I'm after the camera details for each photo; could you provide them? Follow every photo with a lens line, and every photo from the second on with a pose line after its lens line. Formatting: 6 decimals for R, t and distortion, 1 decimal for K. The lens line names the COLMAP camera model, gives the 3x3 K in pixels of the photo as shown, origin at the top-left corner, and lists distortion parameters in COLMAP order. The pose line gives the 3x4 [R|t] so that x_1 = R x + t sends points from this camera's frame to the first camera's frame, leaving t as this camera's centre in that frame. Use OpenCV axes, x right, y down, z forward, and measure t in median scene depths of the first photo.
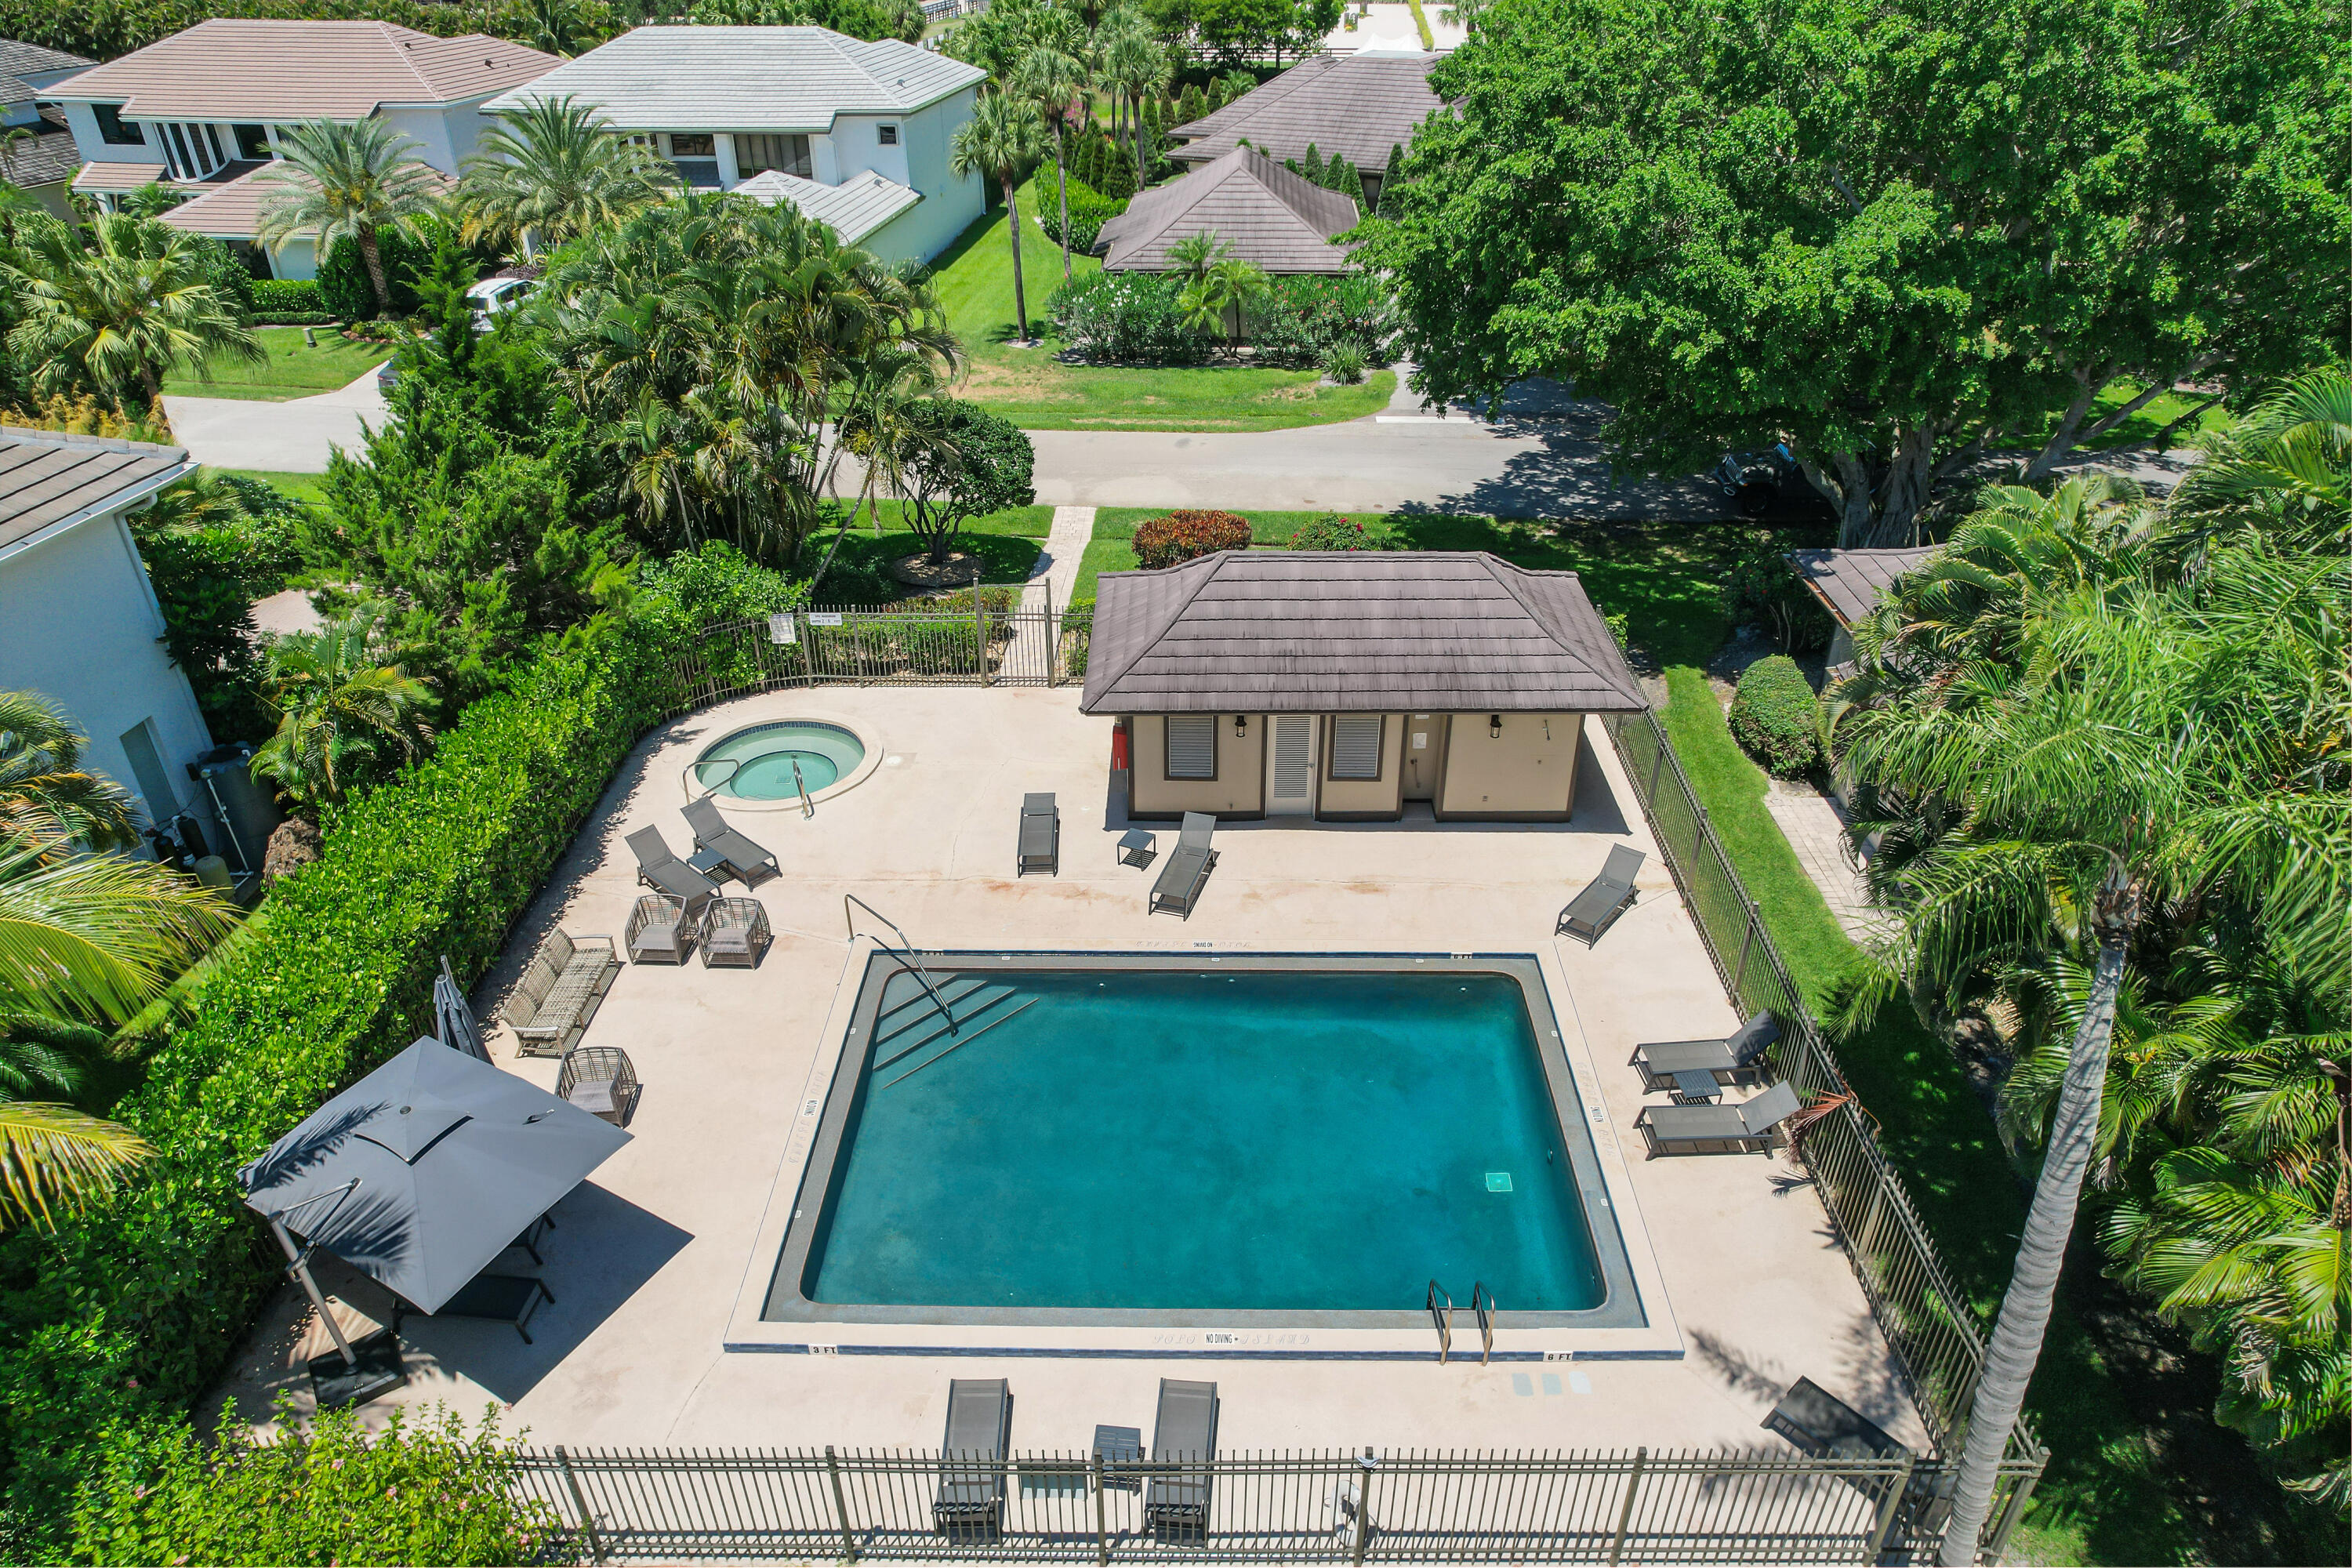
lens RADIAL K [[1517.4, 0, 1184.1], [0, 1517.4, 781.5], [0, 0, 1]] dist [-0.073416, 0.066251]
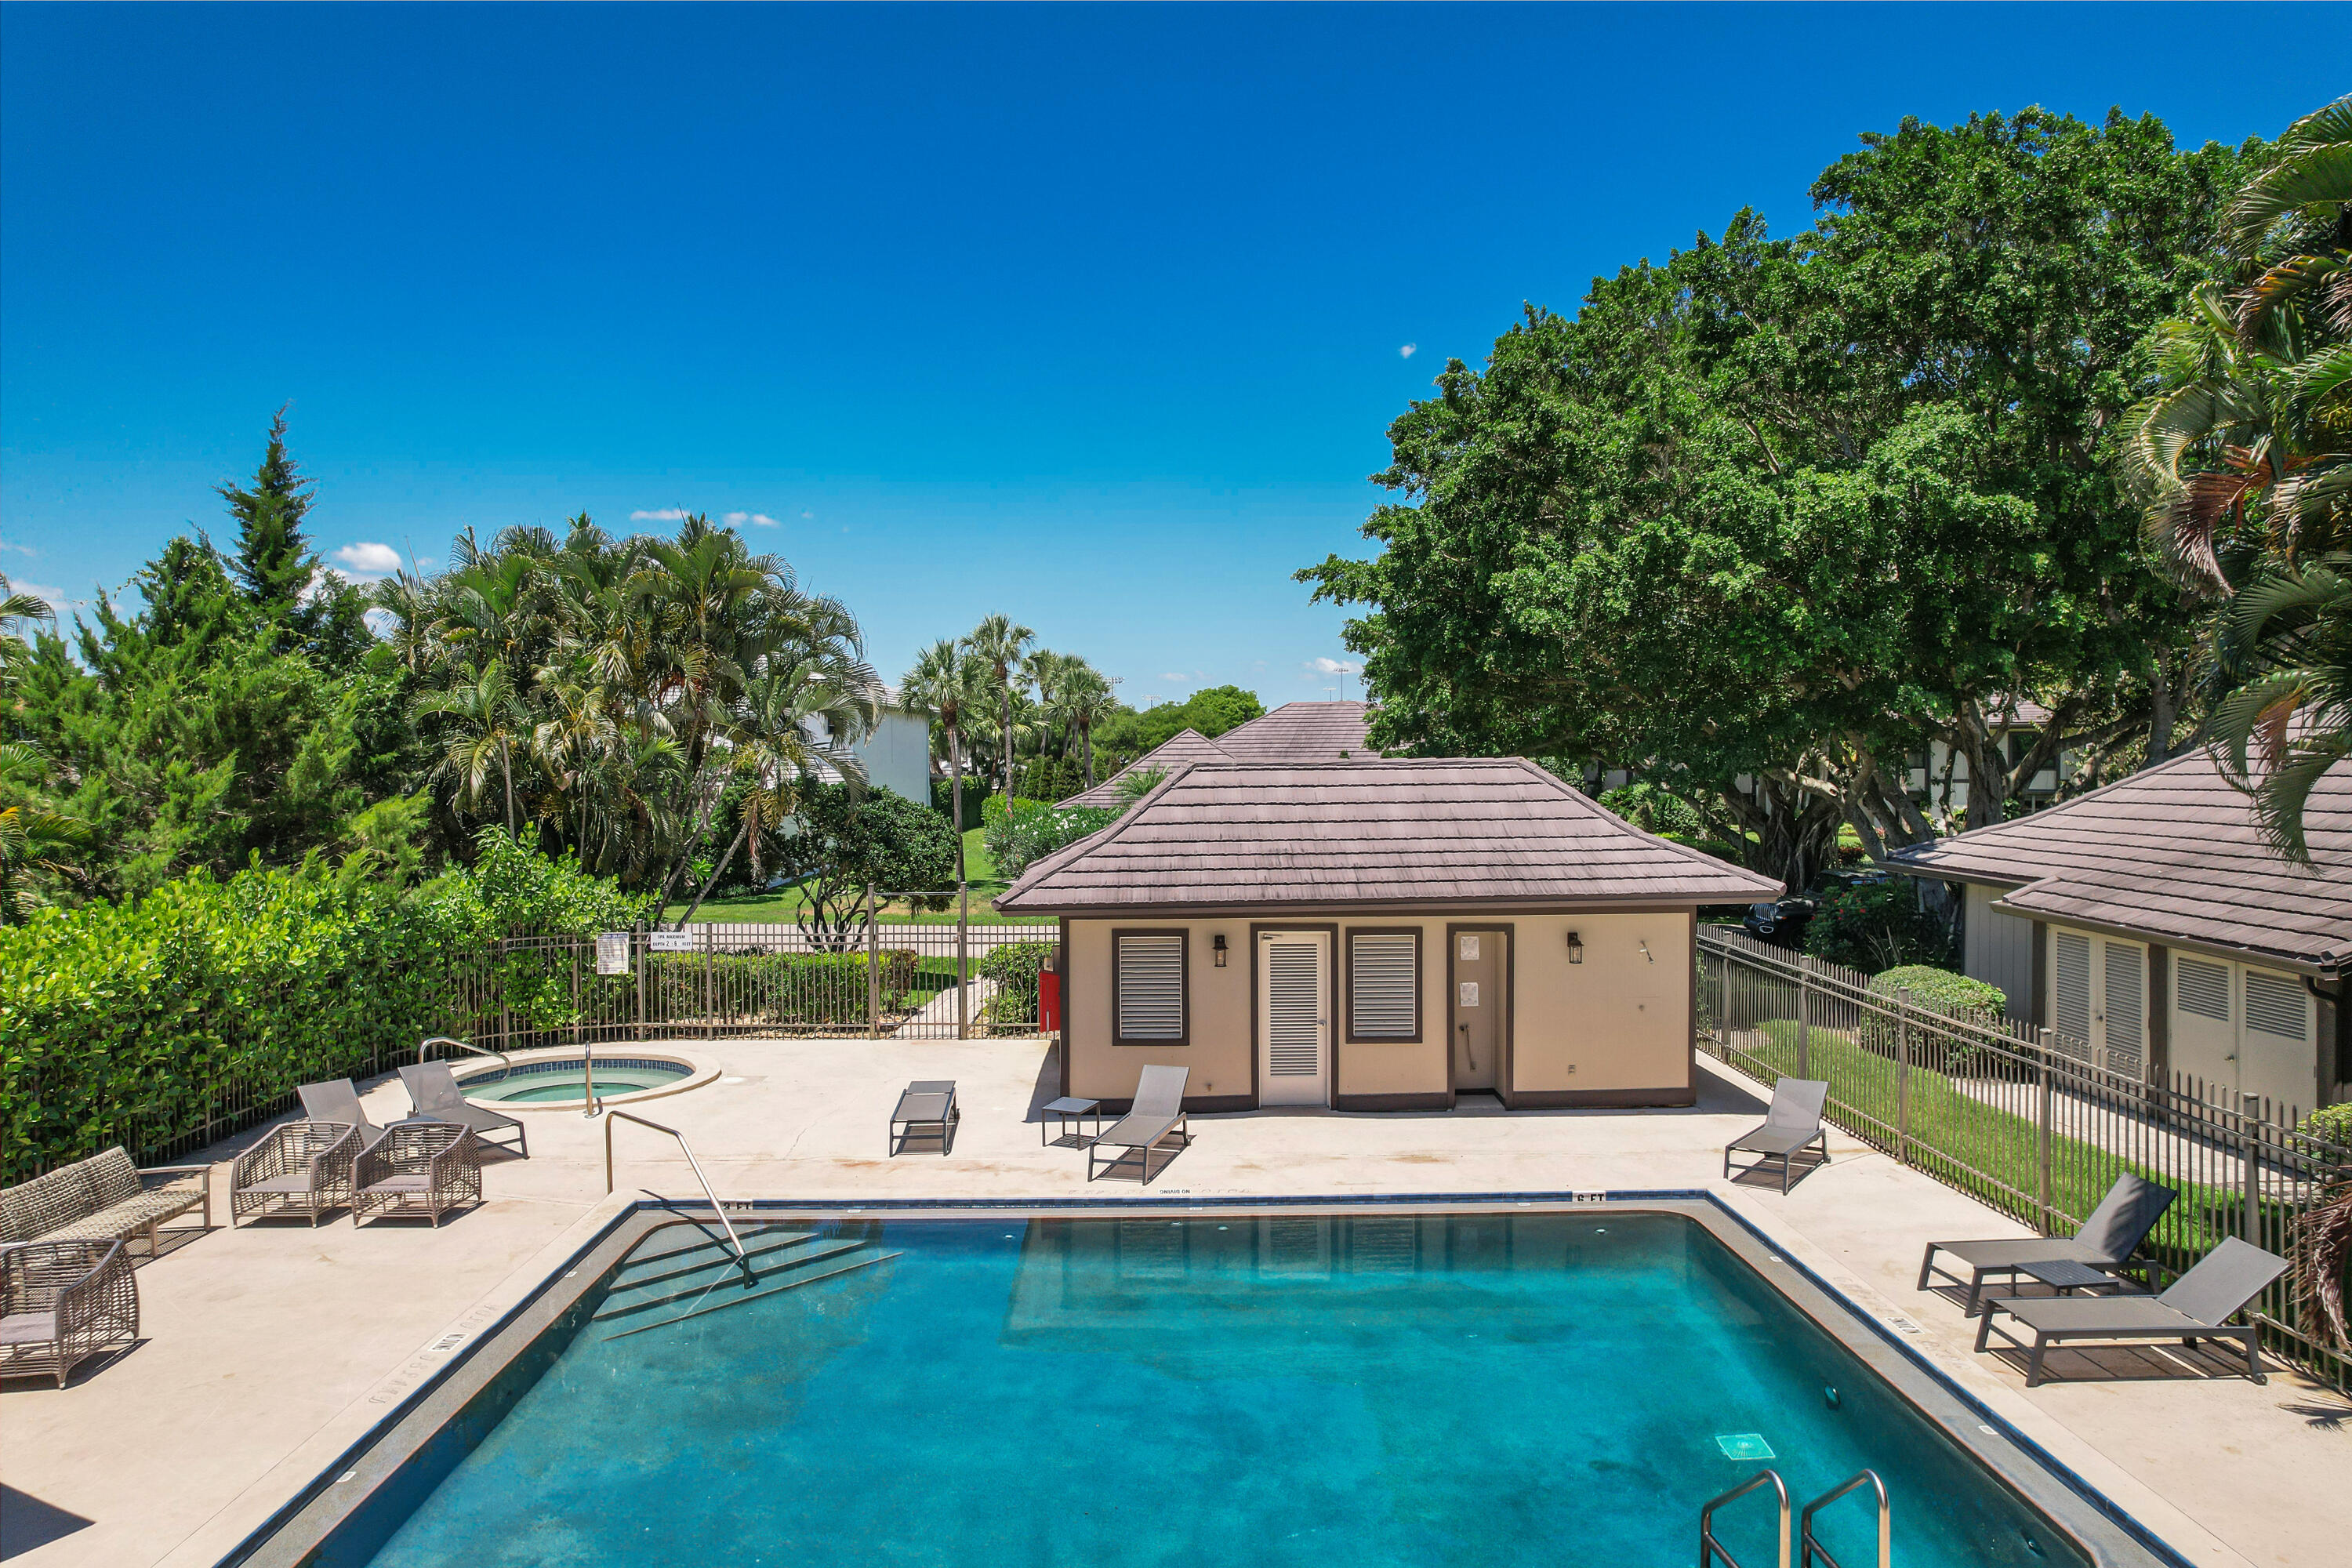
lens RADIAL K [[1517.4, 0, 1184.1], [0, 1517.4, 781.5], [0, 0, 1]] dist [-0.073416, 0.066251]
pose [[0.999387, -0.004753, 0.034681, -0.003950], [0.021673, 0.862032, -0.506390, 0.253170], [-0.027489, 0.506831, 0.861607, 0.345891]]
